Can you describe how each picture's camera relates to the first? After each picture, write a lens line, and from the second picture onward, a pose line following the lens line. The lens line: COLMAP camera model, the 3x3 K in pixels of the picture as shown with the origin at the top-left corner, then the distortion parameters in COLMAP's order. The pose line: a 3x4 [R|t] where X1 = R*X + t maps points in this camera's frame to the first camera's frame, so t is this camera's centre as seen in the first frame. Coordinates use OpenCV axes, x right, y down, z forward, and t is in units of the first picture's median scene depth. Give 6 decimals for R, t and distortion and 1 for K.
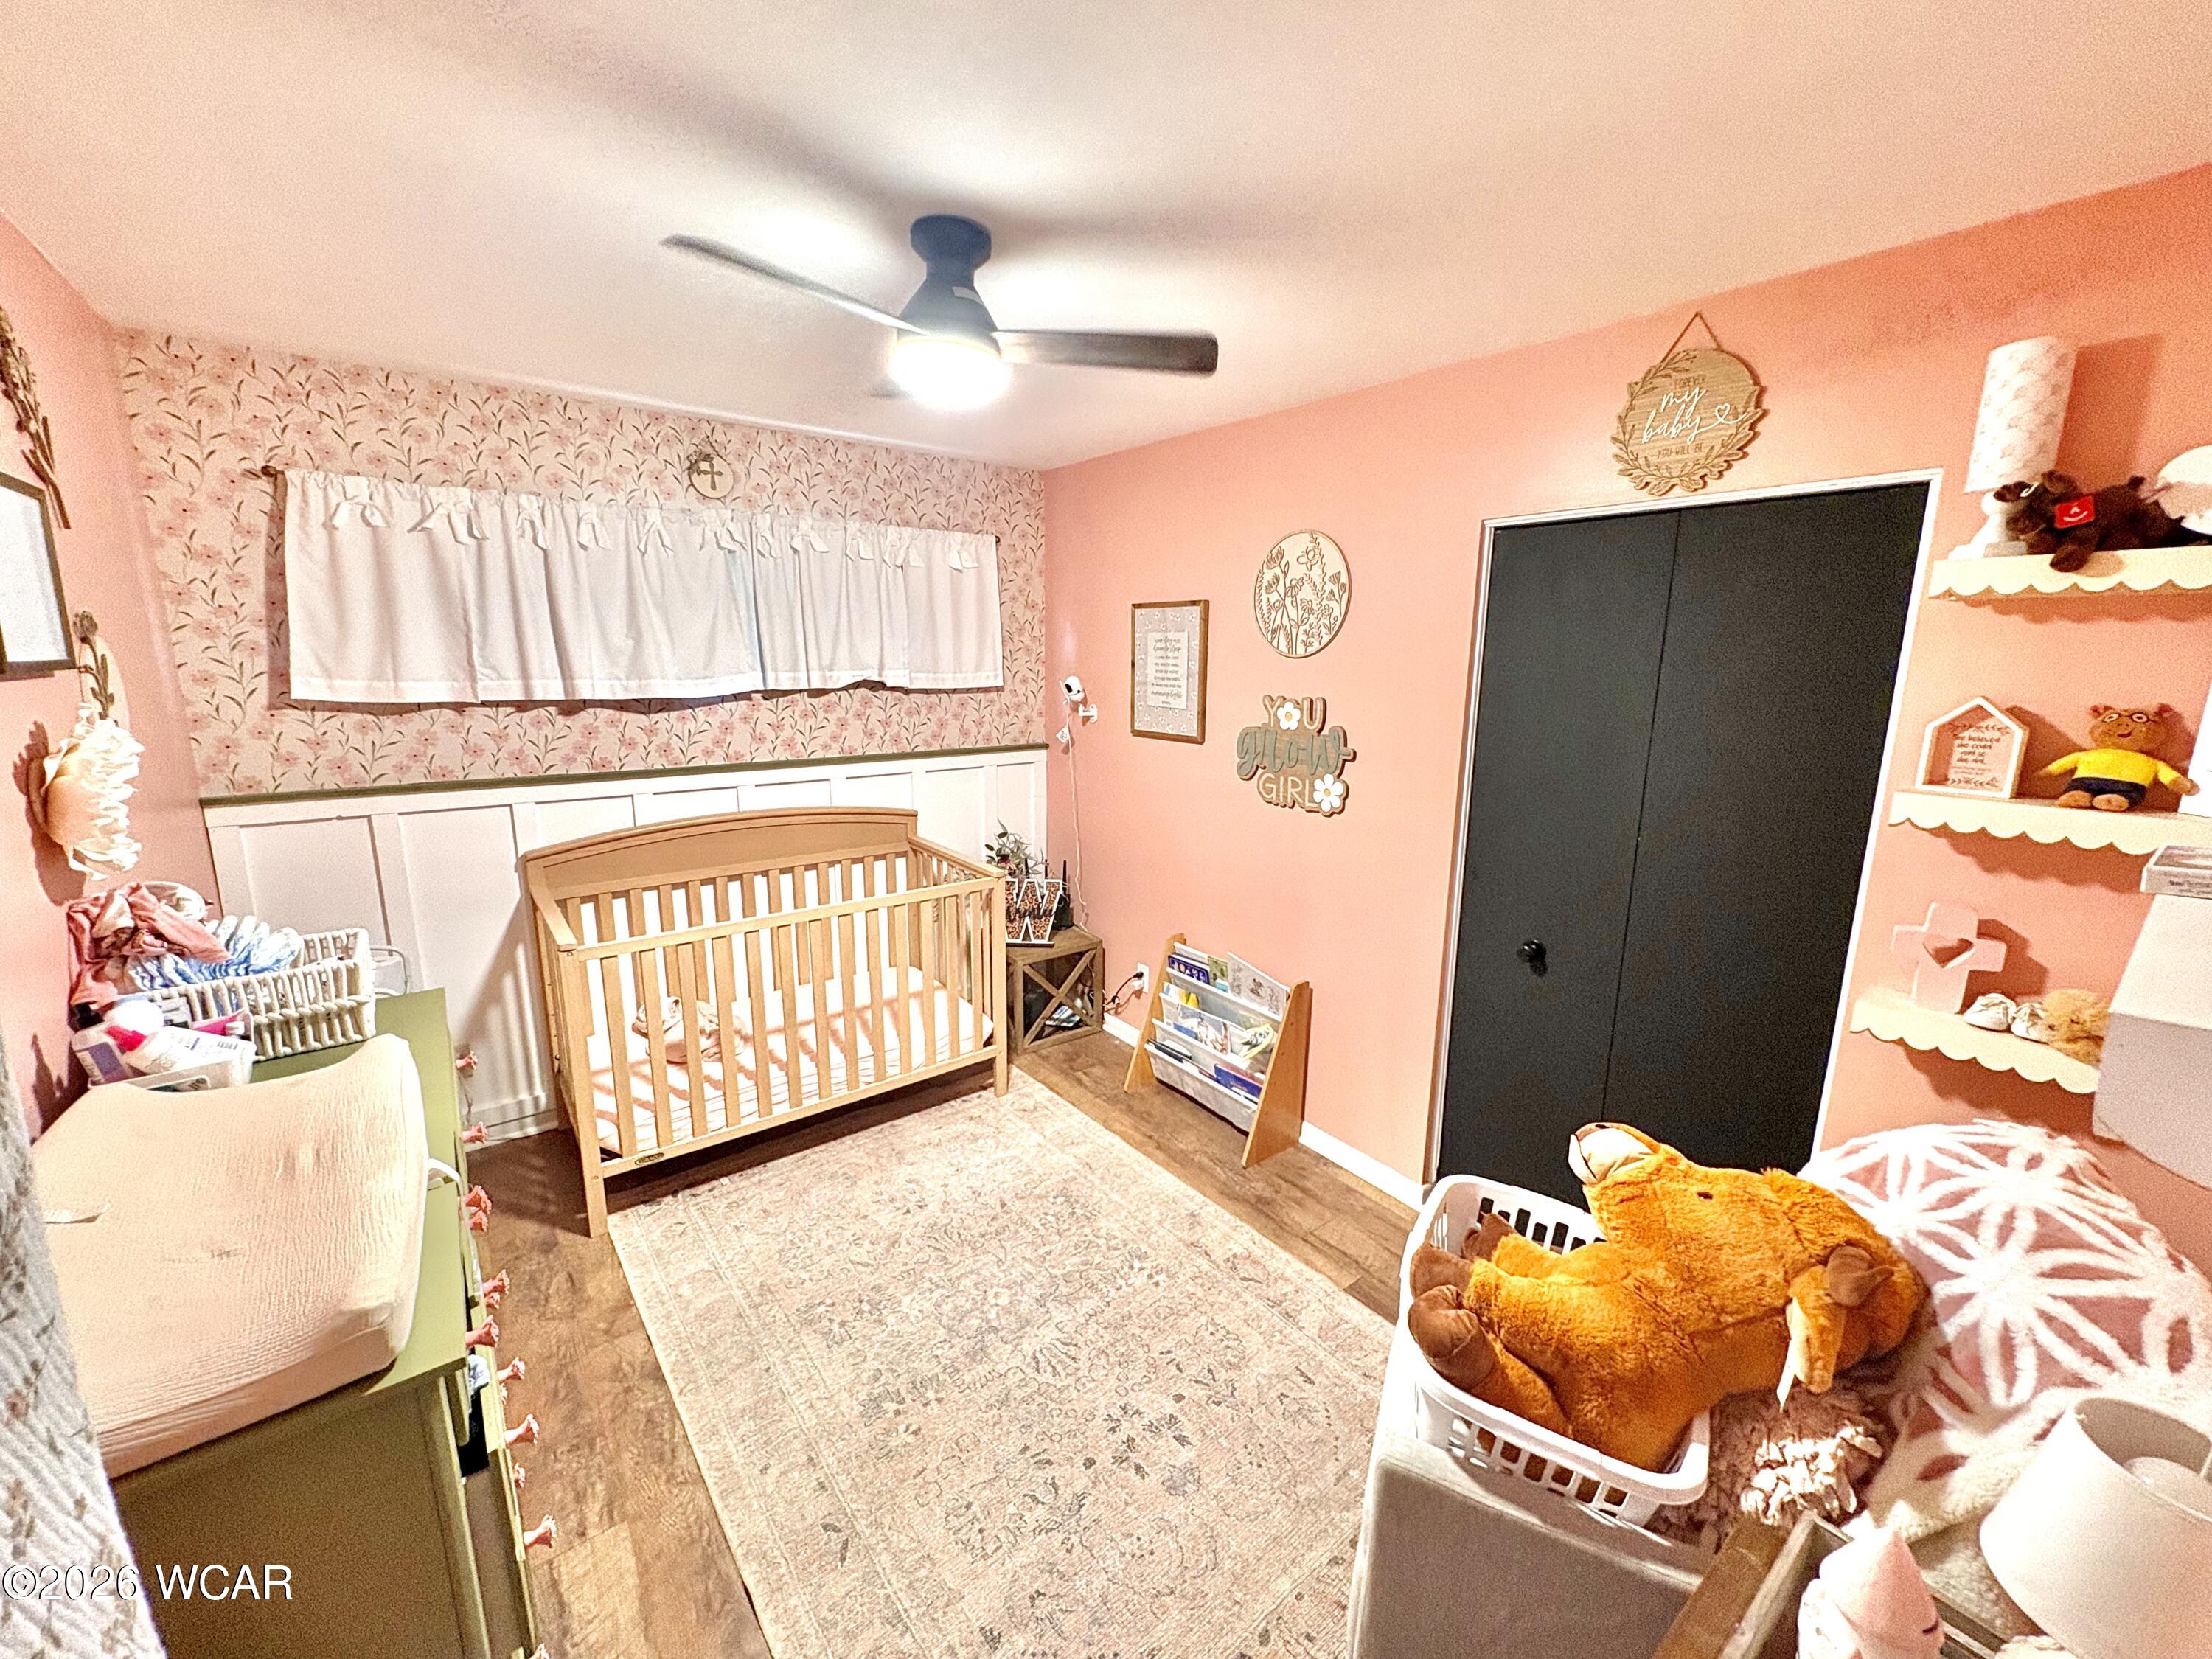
lens RADIAL K [[880.1, 0, 1108.6], [0, 880.1, 828.7], [0, 0, 1]] dist [0.000995, 0.000175]
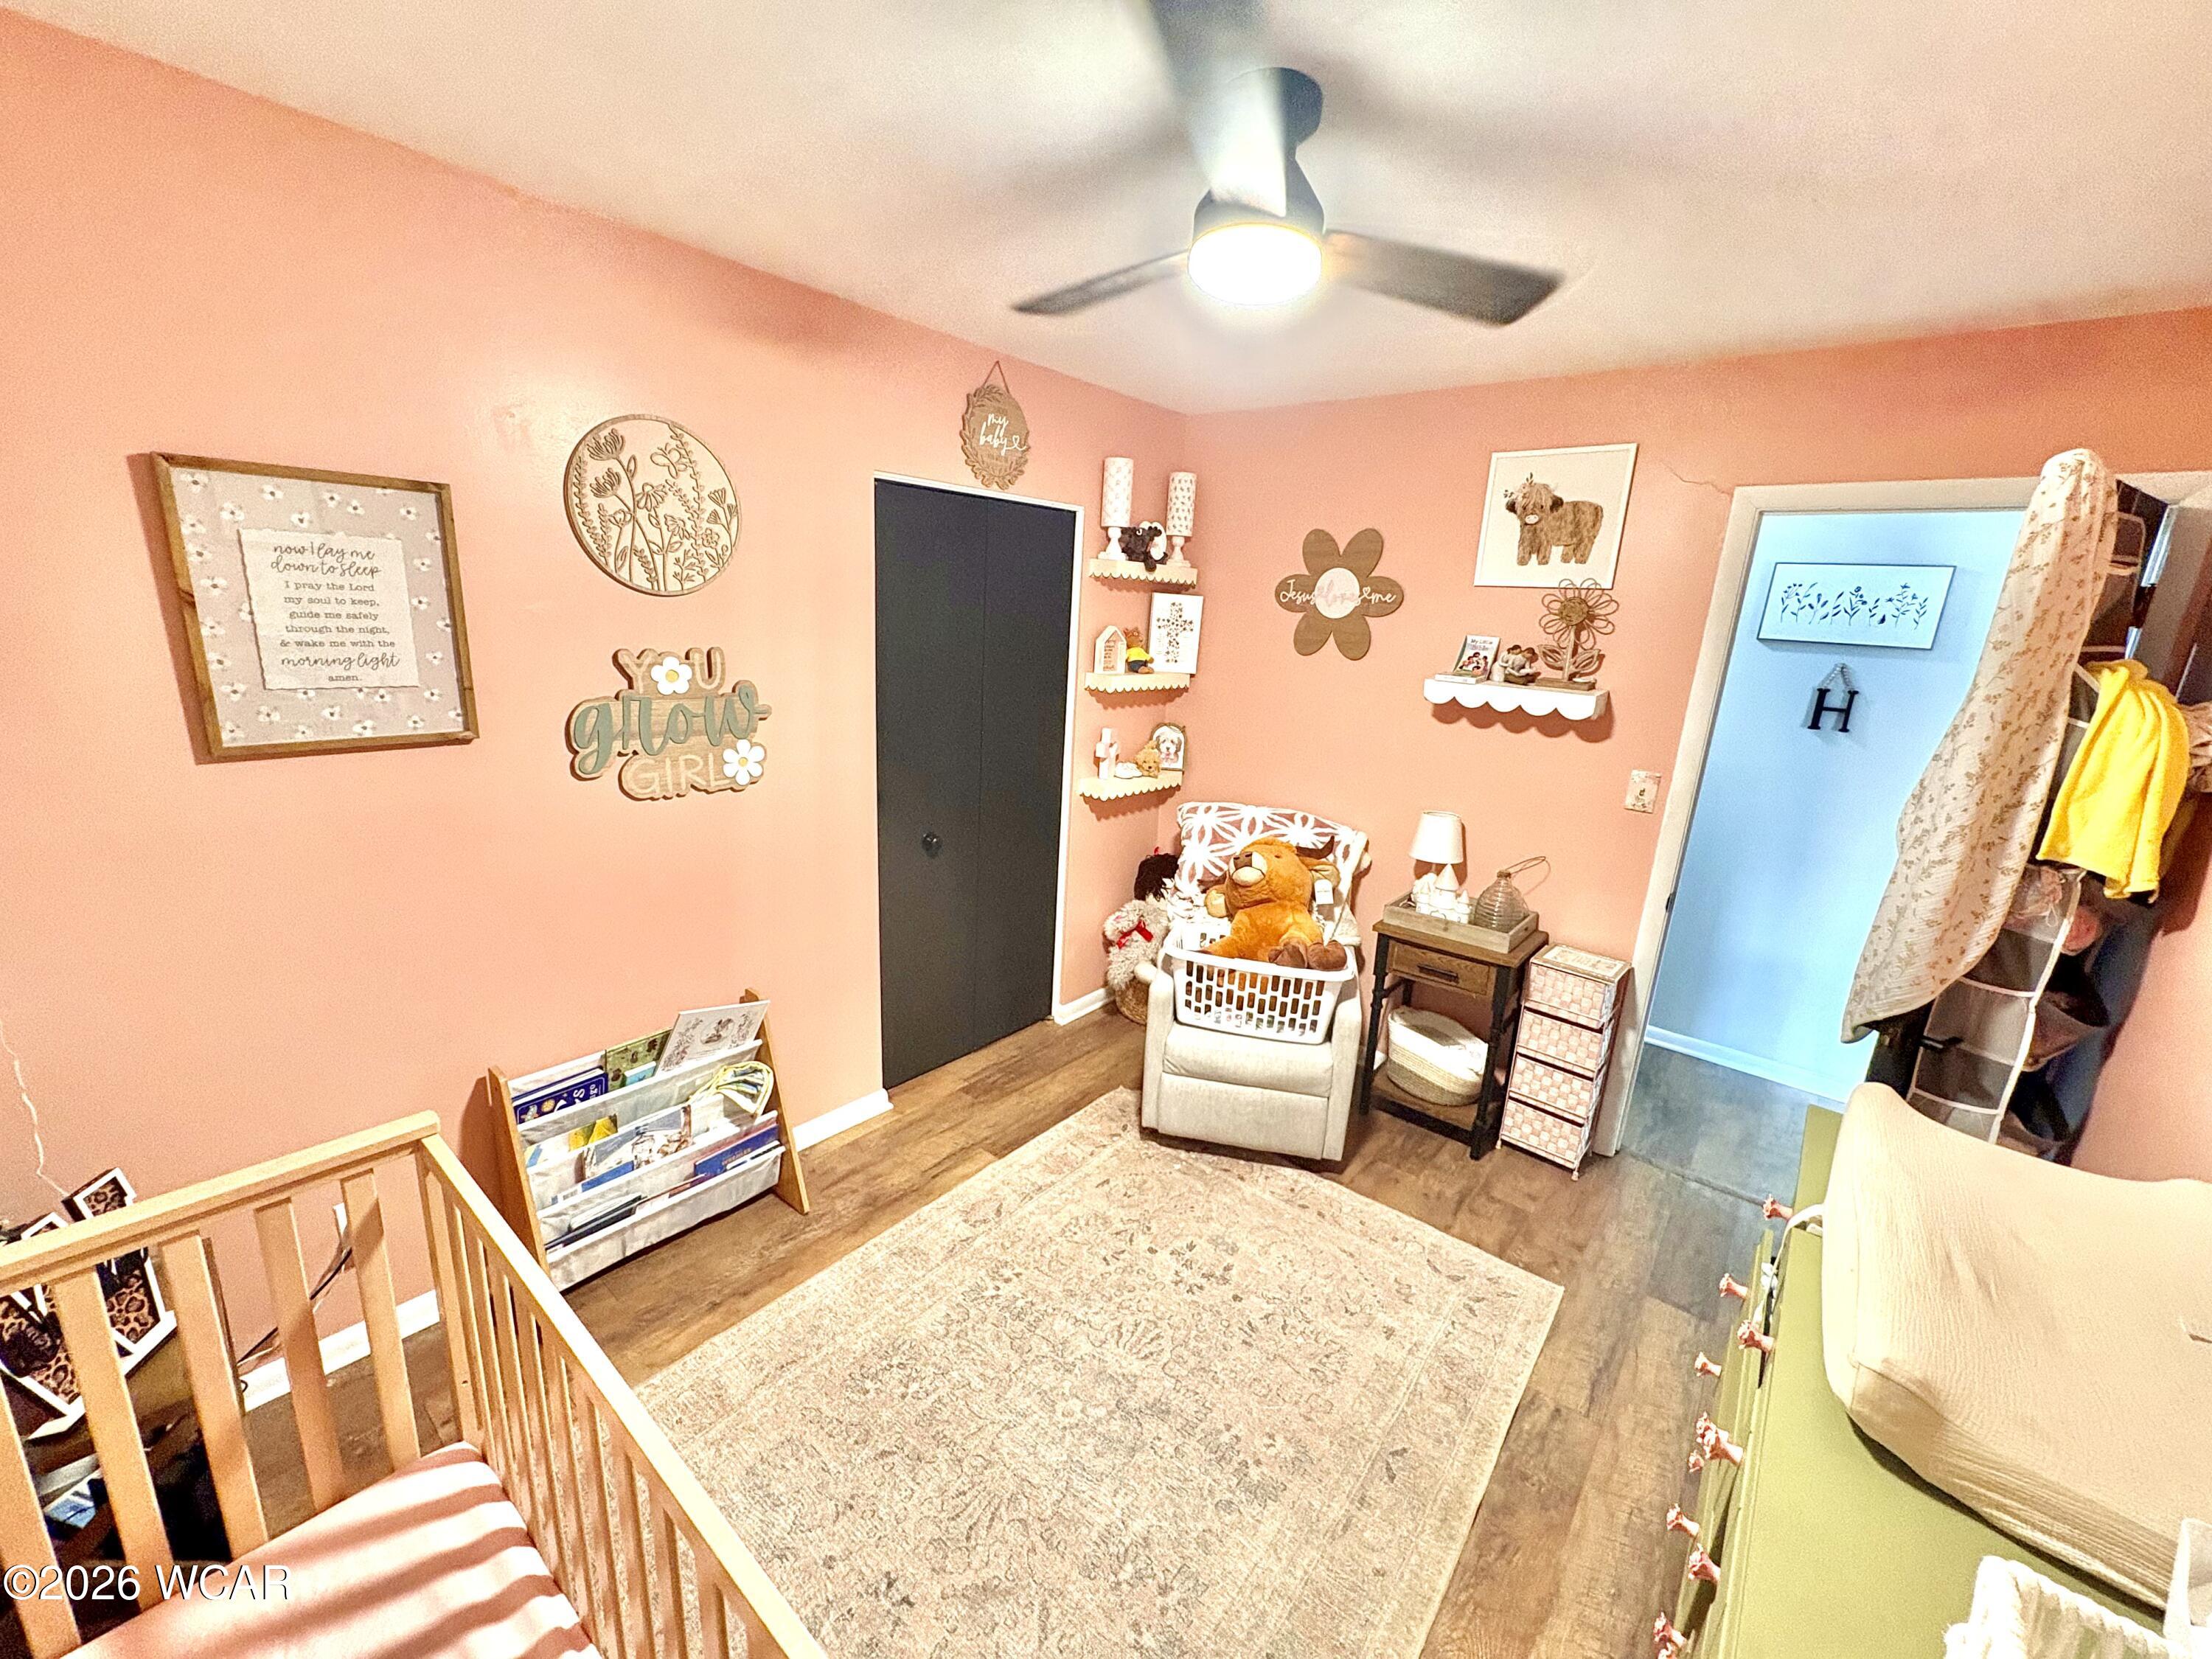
lens RADIAL K [[880.1, 0, 1106.6], [0, 880.1, 824.9], [0, 0, 1]] dist [0.000995, 0.000175]
pose [[-0.213964, -0.263653, 0.940588, -0.619810], [0.138070, 0.945058, 0.296313, -0.182854], [-0.967035, 0.193268, -0.165806, 0.812666]]
